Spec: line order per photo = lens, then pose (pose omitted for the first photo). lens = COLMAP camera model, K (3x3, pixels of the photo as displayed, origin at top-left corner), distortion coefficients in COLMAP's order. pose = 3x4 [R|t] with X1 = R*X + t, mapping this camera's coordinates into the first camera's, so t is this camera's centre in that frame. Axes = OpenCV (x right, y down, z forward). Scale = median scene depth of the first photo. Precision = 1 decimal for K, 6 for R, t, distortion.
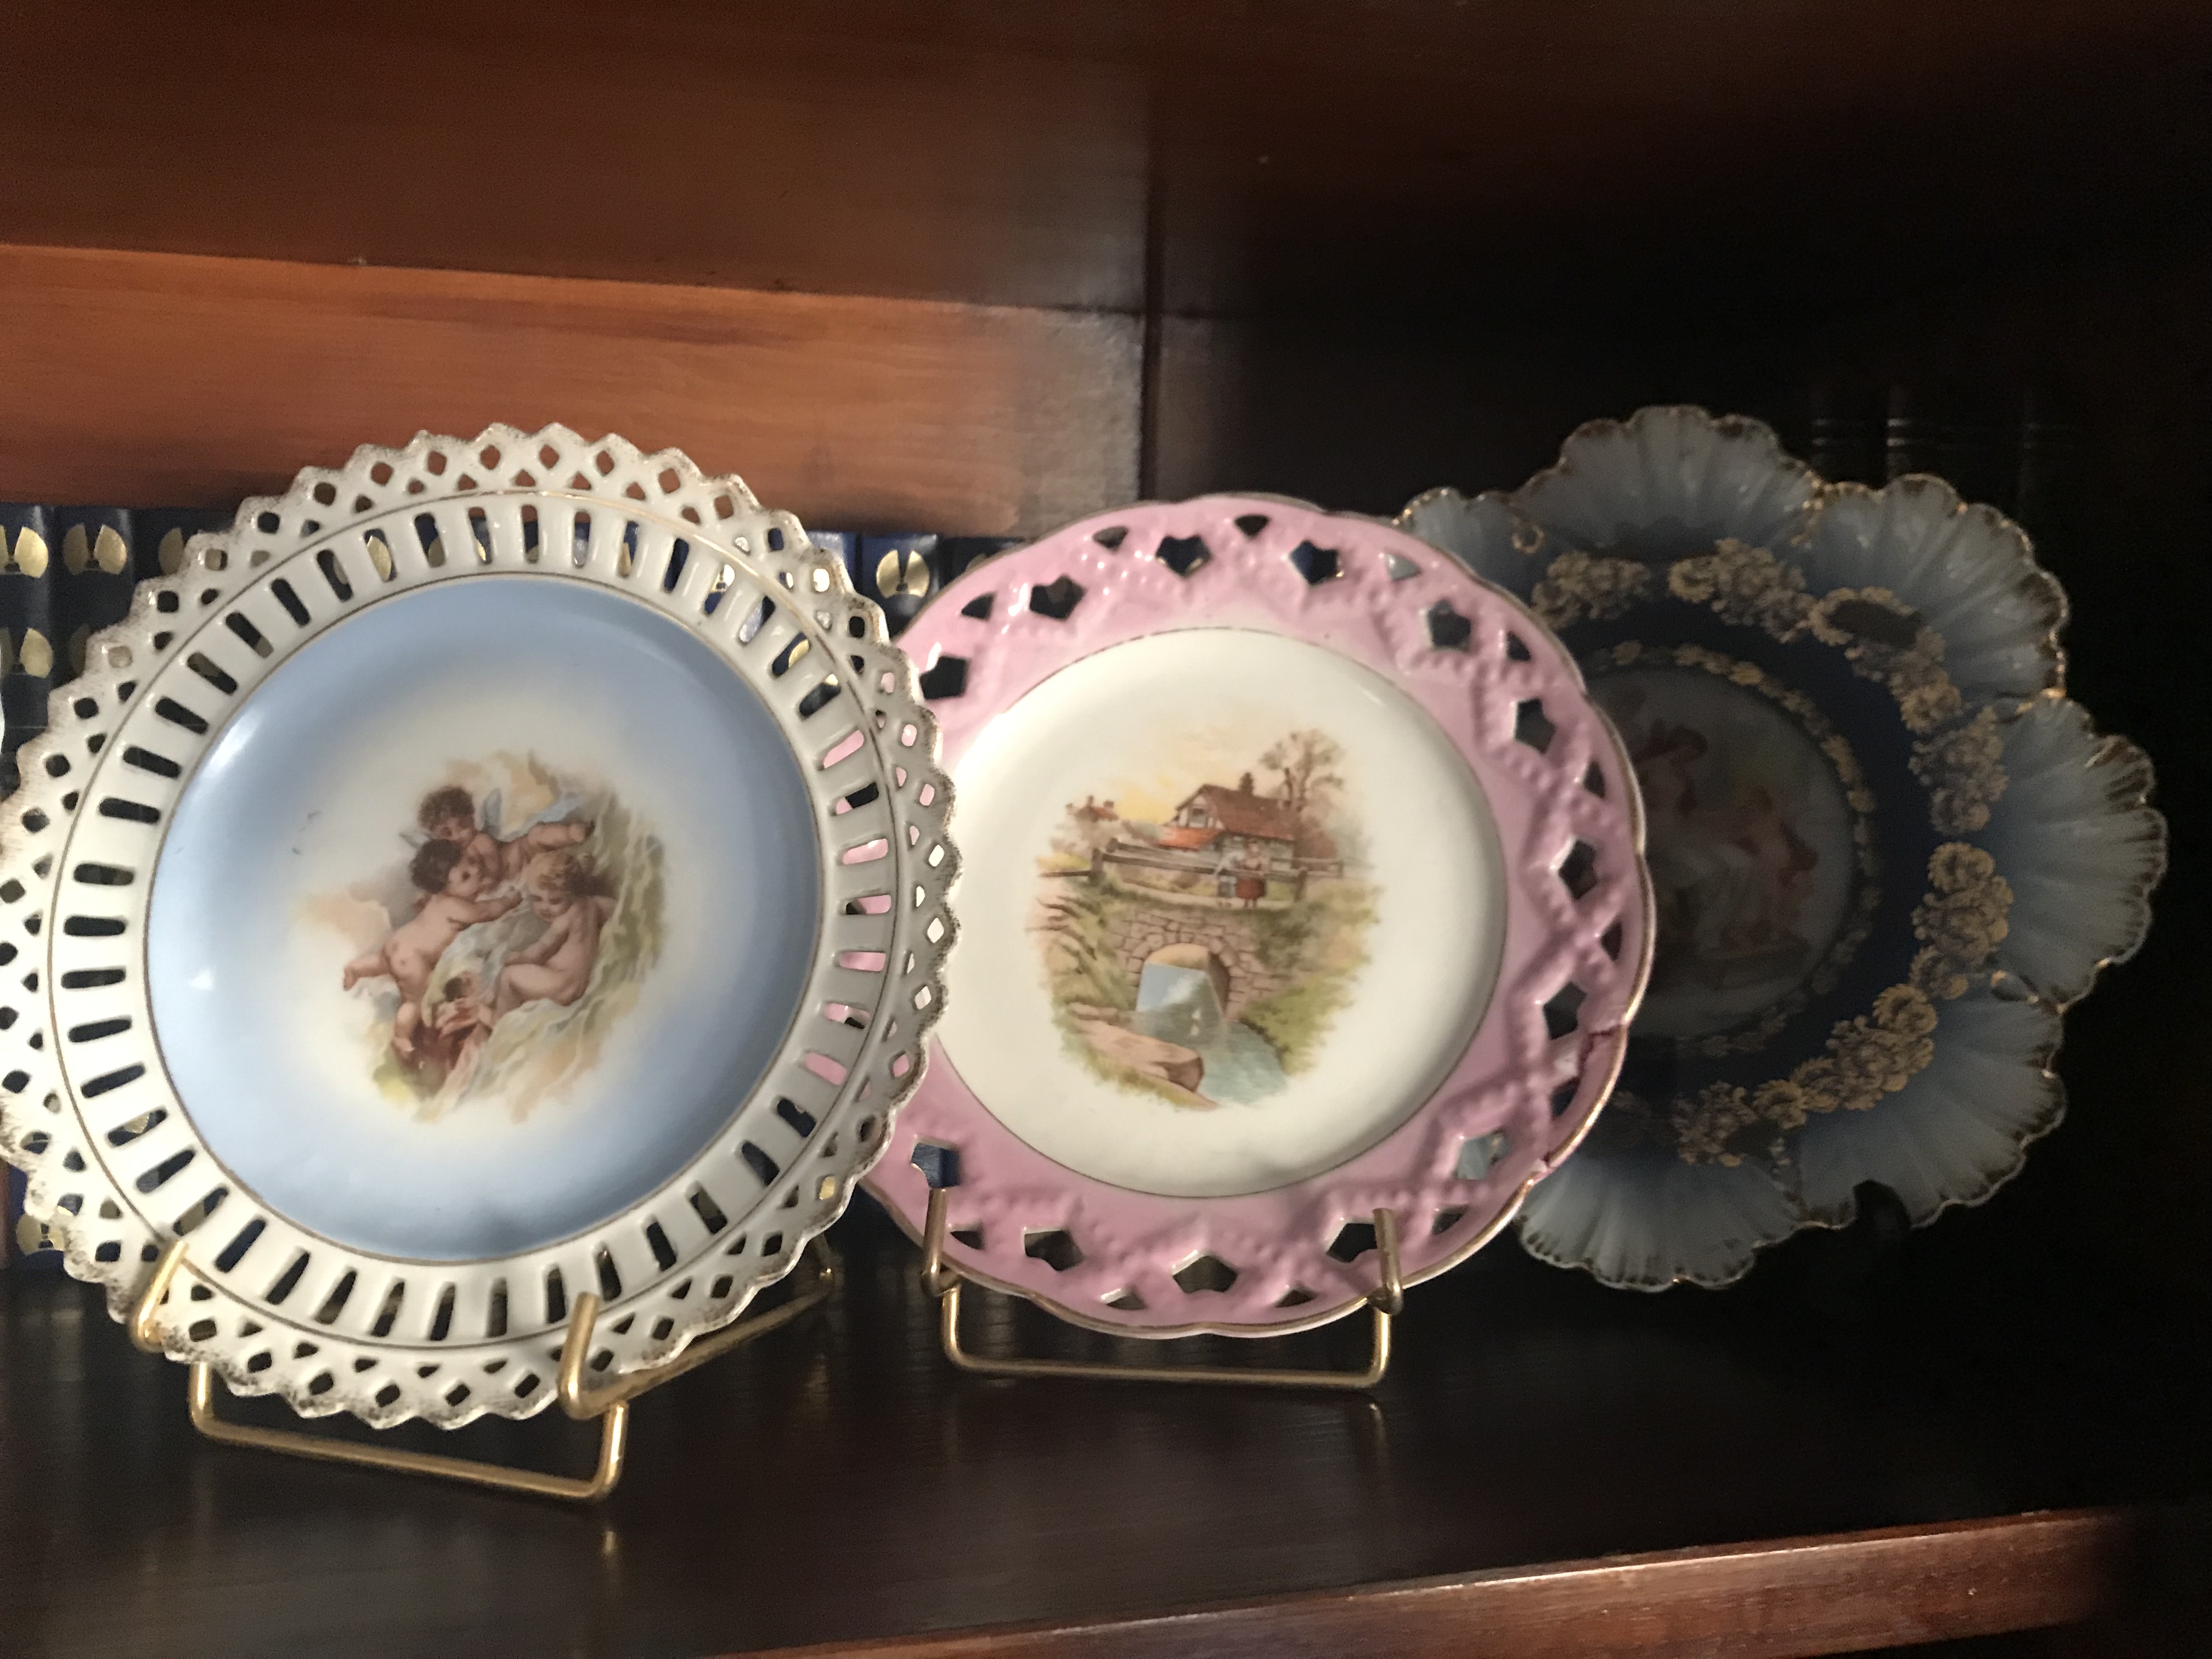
lens RADIAL K [[1812.9, 0, 1106.0], [0, 1812.9, 829.5], [0, 0, 1]] dist [0.004651, 0.008256]
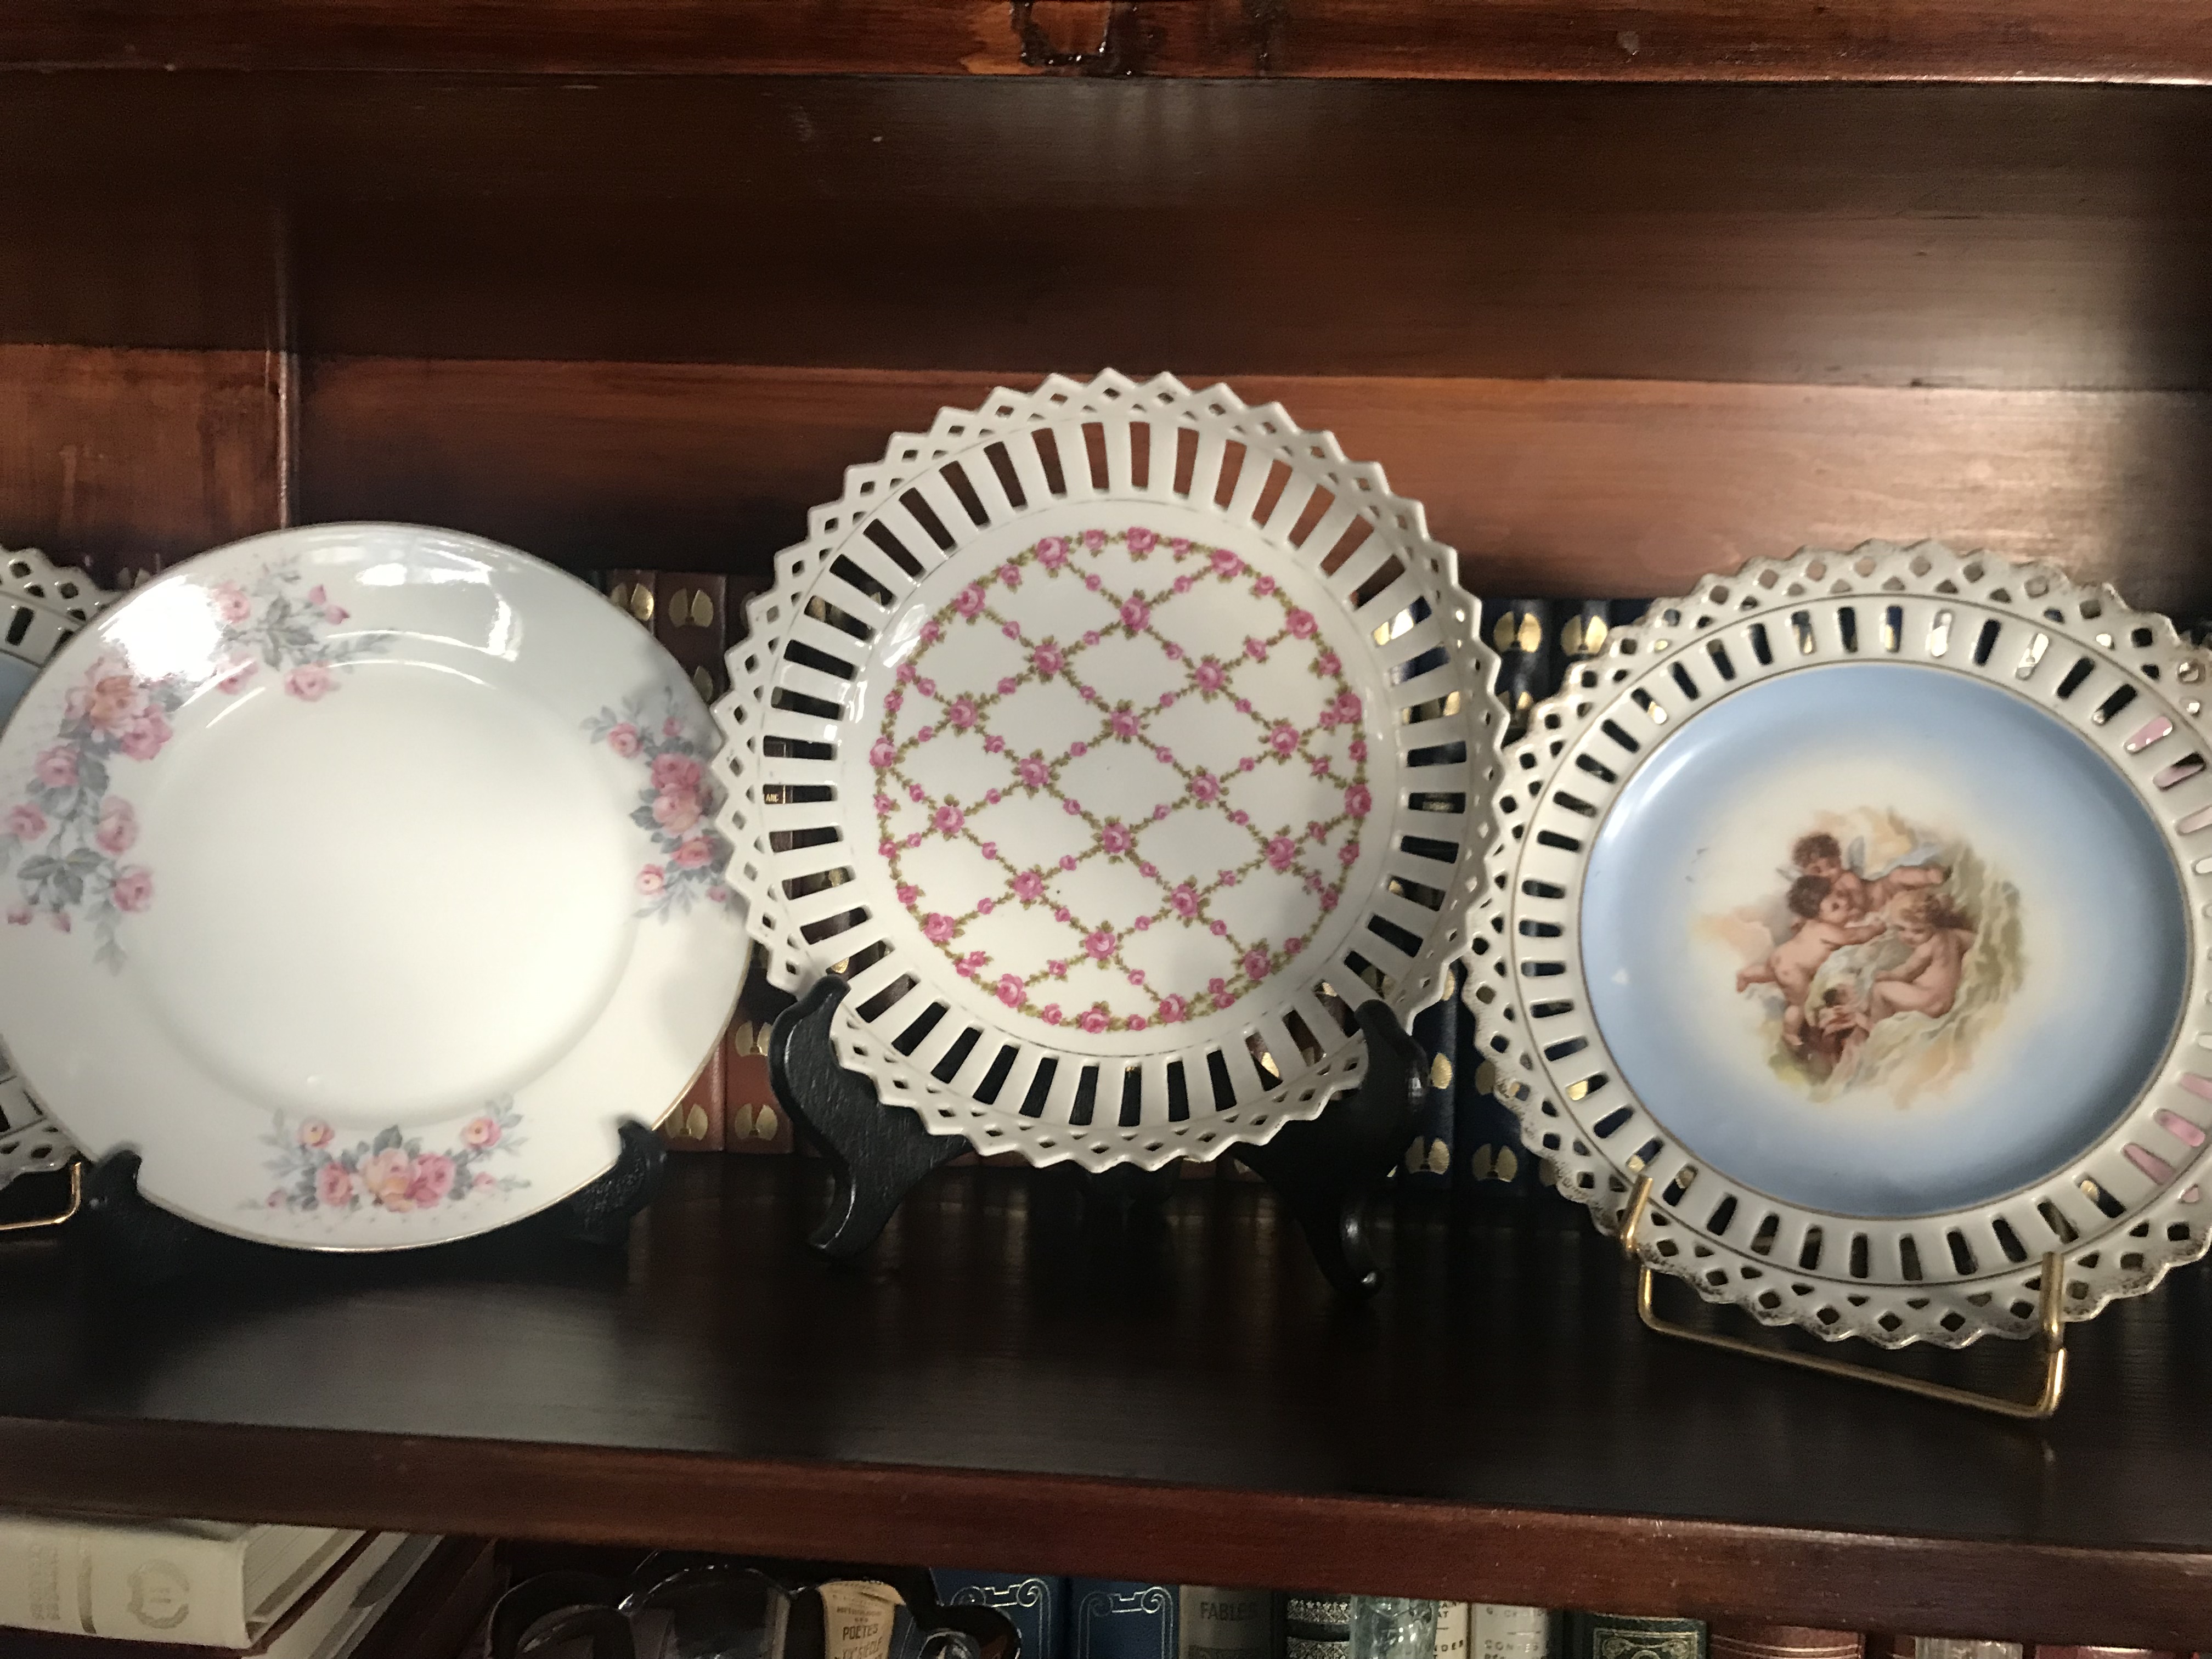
lens RADIAL K [[1812.9, 0, 1106.0], [0, 1812.9, 829.5], [0, 0, 1]] dist [0.004651, 0.008256]
pose [[0.953460, 0.043497, -0.298367, -0.465264], [-0.042912, 0.999043, 0.008515, -0.016040], [0.298452, 0.004684, 0.954413, -0.331271]]
